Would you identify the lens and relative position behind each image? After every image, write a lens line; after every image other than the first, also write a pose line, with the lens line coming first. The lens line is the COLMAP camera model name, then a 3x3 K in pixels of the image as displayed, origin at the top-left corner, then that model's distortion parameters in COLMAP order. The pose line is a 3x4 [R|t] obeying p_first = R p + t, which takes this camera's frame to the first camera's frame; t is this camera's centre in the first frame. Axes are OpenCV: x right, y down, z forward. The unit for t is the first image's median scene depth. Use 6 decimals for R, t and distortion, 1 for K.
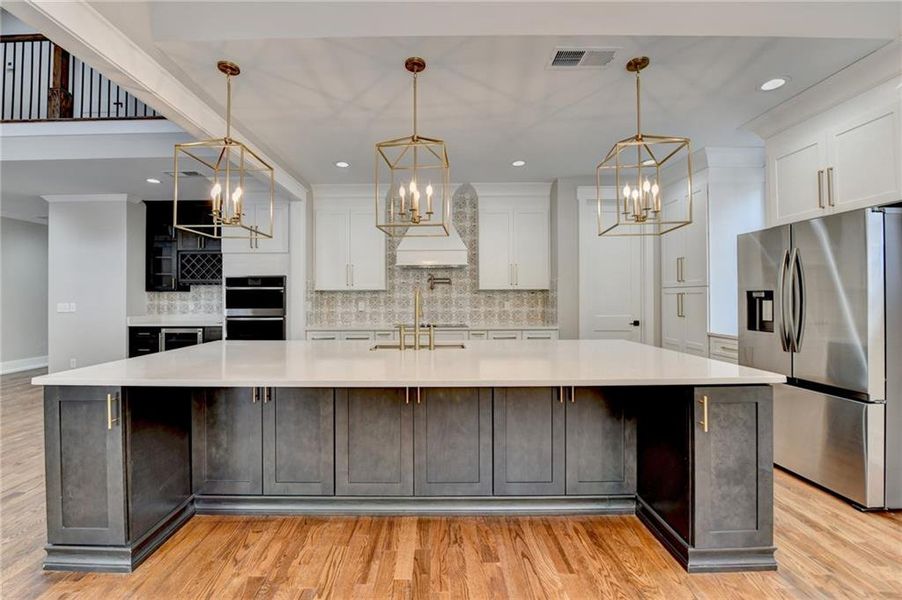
lens RADIAL K [[364.2, 0, 435.4], [0, 364.2, 294.4], [0, 0, 1]] dist [-0.011395, -0.002731]
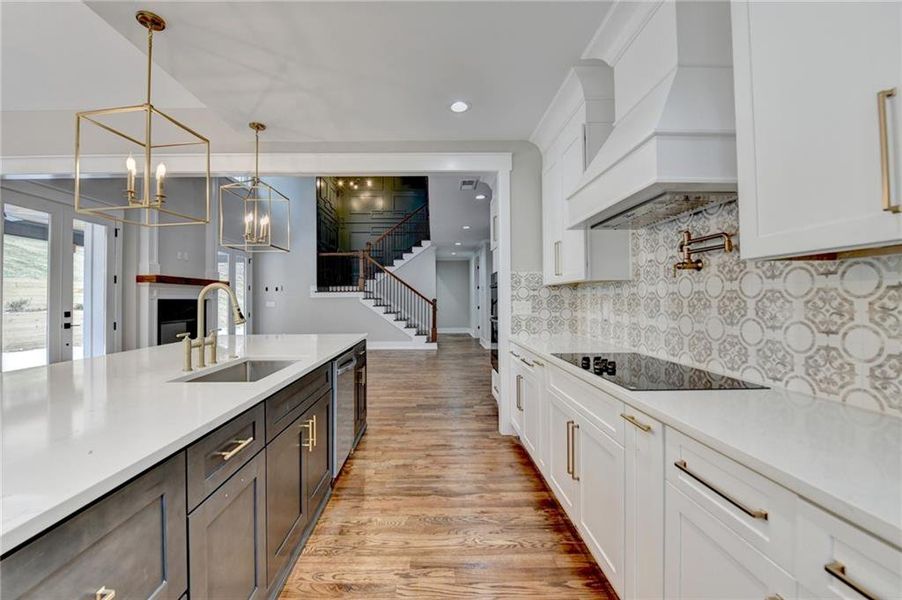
lens RADIAL K [[364.2, 0, 434.9], [0, 364.2, 296.1], [0, 0, 1]] dist [-0.011395, -0.002731]
pose [[0.016287, -0.005555, -0.999852, 0.443086], [0.014161, 0.999886, -0.005325, 0.011983], [0.999767, -0.014072, 0.016364, 0.945571]]
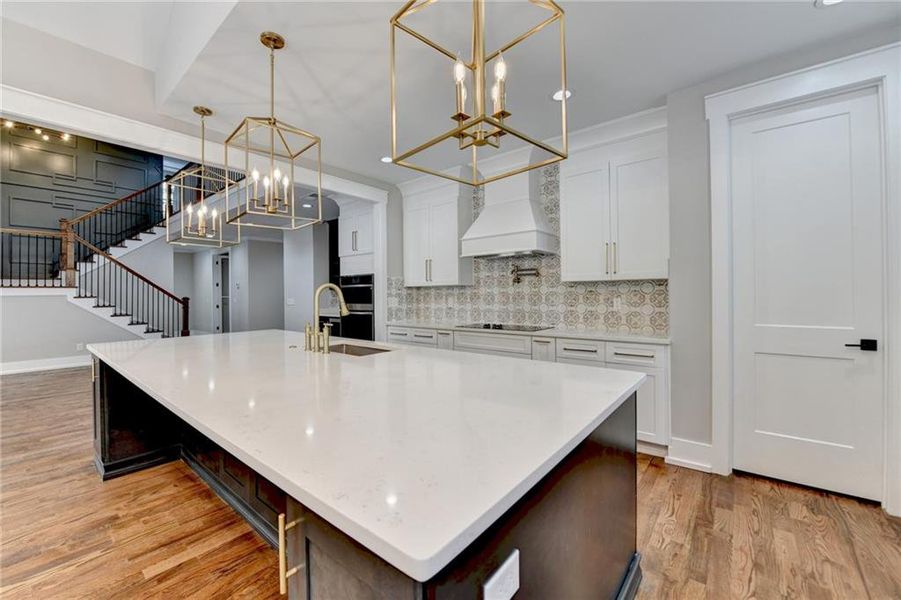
lens RADIAL K [[363.7, 0, 431.7], [0, 363.7, 296.4], [0, 0, 1]] dist [-0.011395, -0.002731]
pose [[0.766462, -0.000575, -0.642290, 0.475153], [0.011752, 0.999845, 0.013129, 0.004363], [0.642183, -0.017611, 0.766349, 0.313514]]
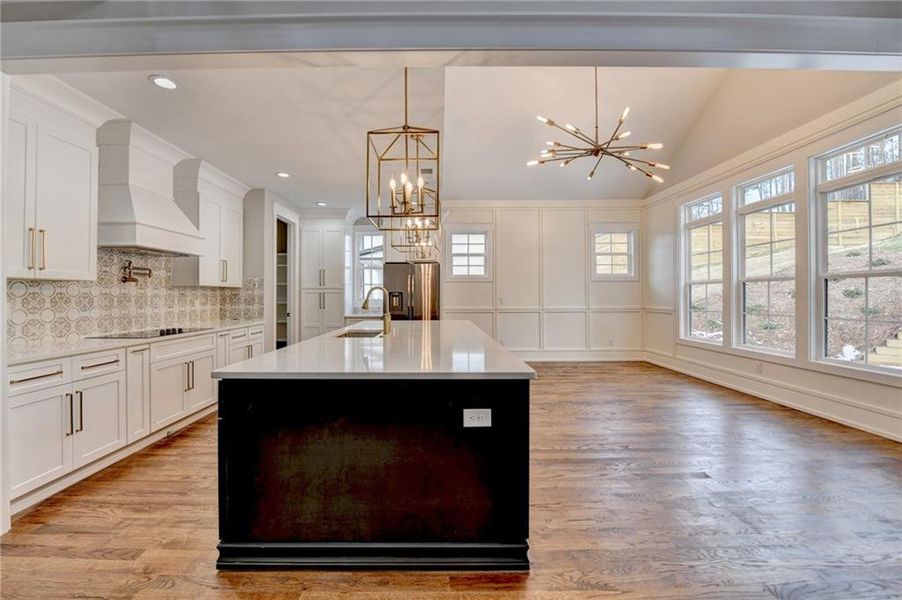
lens RADIAL K [[364.2, 0, 430.9], [0, 364.2, 295.7], [0, 0, 1]] dist [-0.011395, -0.002731]
pose [[0.010565, 0.003864, 0.999937, -0.879704], [-0.007447, 0.999965, -0.003786, 0.012090], [-0.999916, -0.007406, 0.010594, 0.534776]]
